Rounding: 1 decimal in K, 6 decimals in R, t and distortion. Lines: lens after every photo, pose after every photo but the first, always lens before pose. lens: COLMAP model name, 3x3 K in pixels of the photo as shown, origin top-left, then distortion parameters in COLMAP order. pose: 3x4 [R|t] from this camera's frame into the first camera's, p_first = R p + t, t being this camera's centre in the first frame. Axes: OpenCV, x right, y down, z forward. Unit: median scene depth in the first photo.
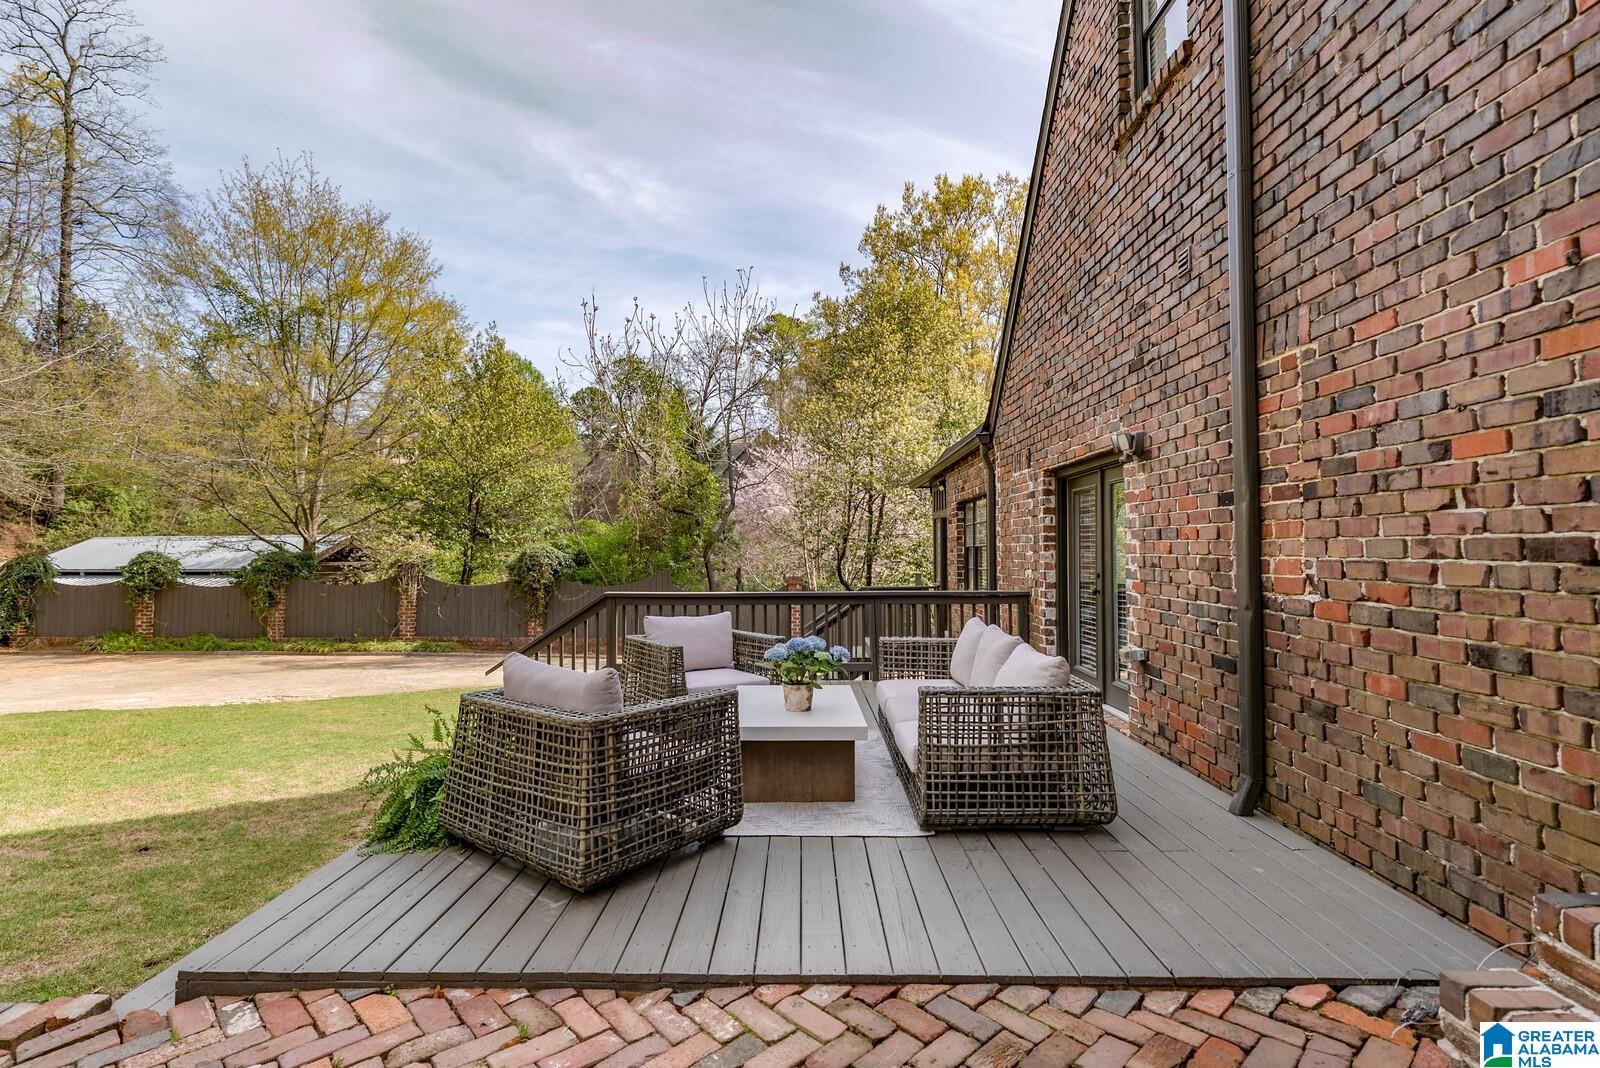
lens RADIAL K [[770.7, 0, 798.5], [0, 770.7, 534.1], [0, 0, 1]] dist [0.001619, -0.000819]
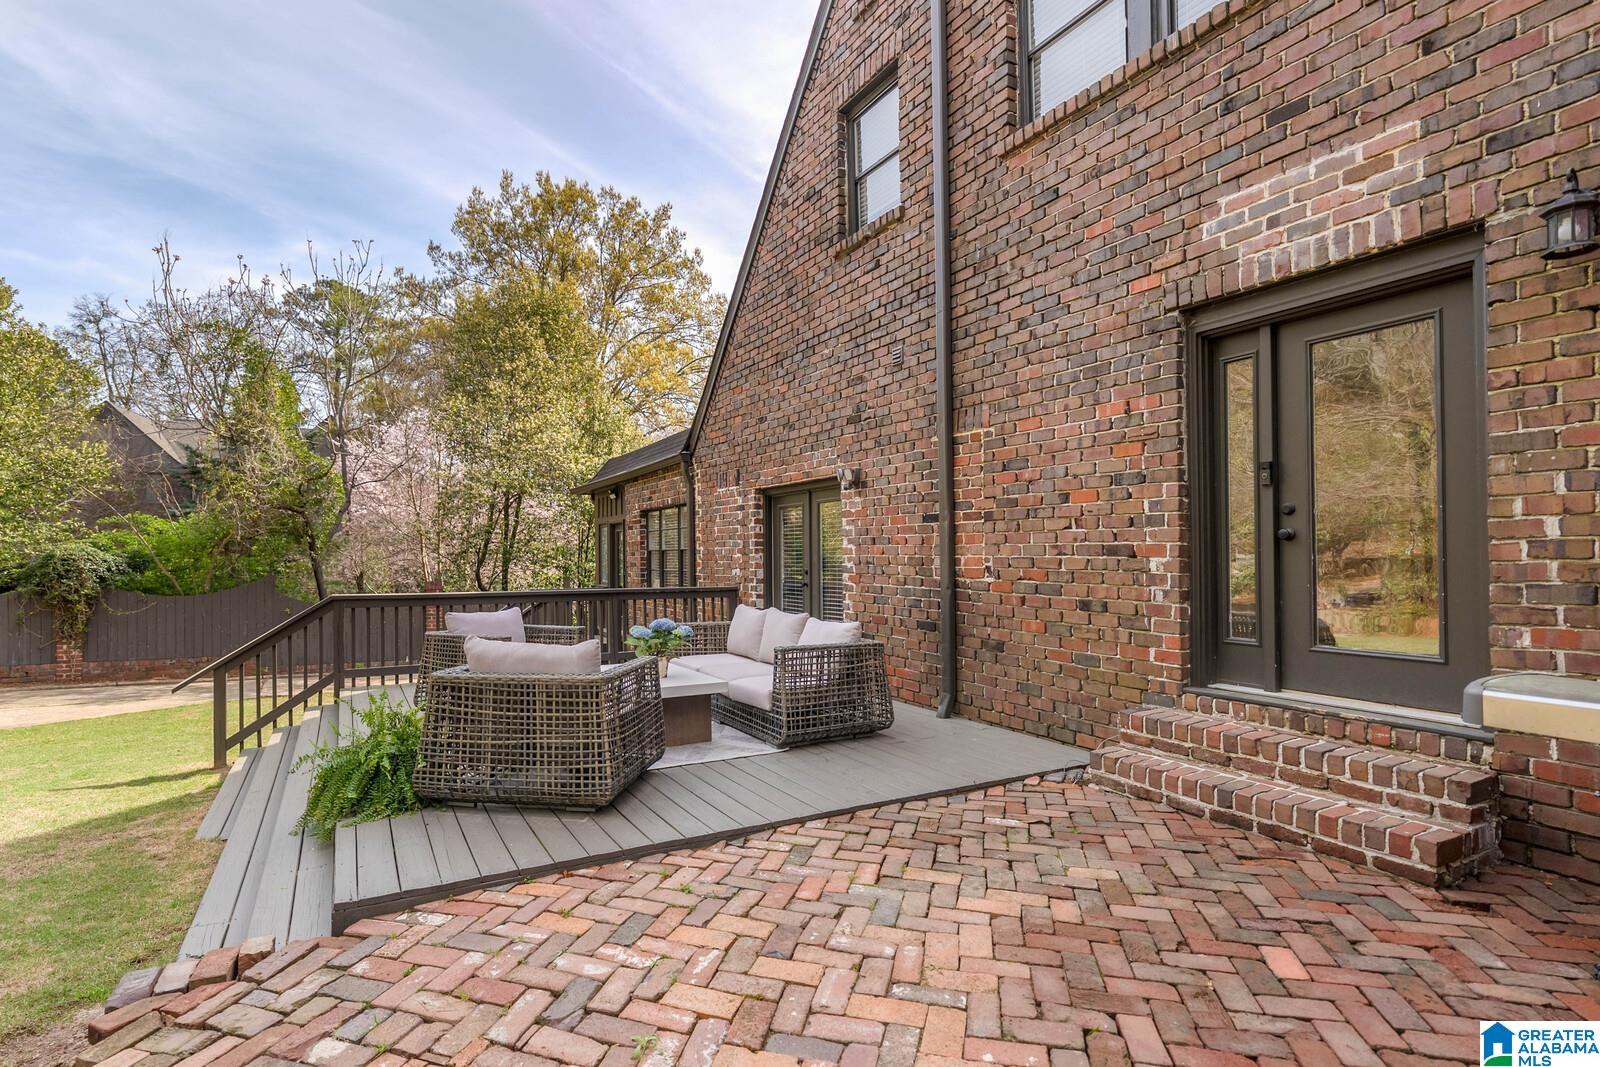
lens RADIAL K [[770.7, 0, 793.2], [0, 770.7, 542.2], [0, 0, 1]] dist [0.001619, -0.000819]
pose [[0.866847, 0.012107, 0.498427, -0.503175], [-0.013556, 0.999908, -0.000711, 0.007481], [-0.498390, -0.006140, 0.866931, -0.223394]]
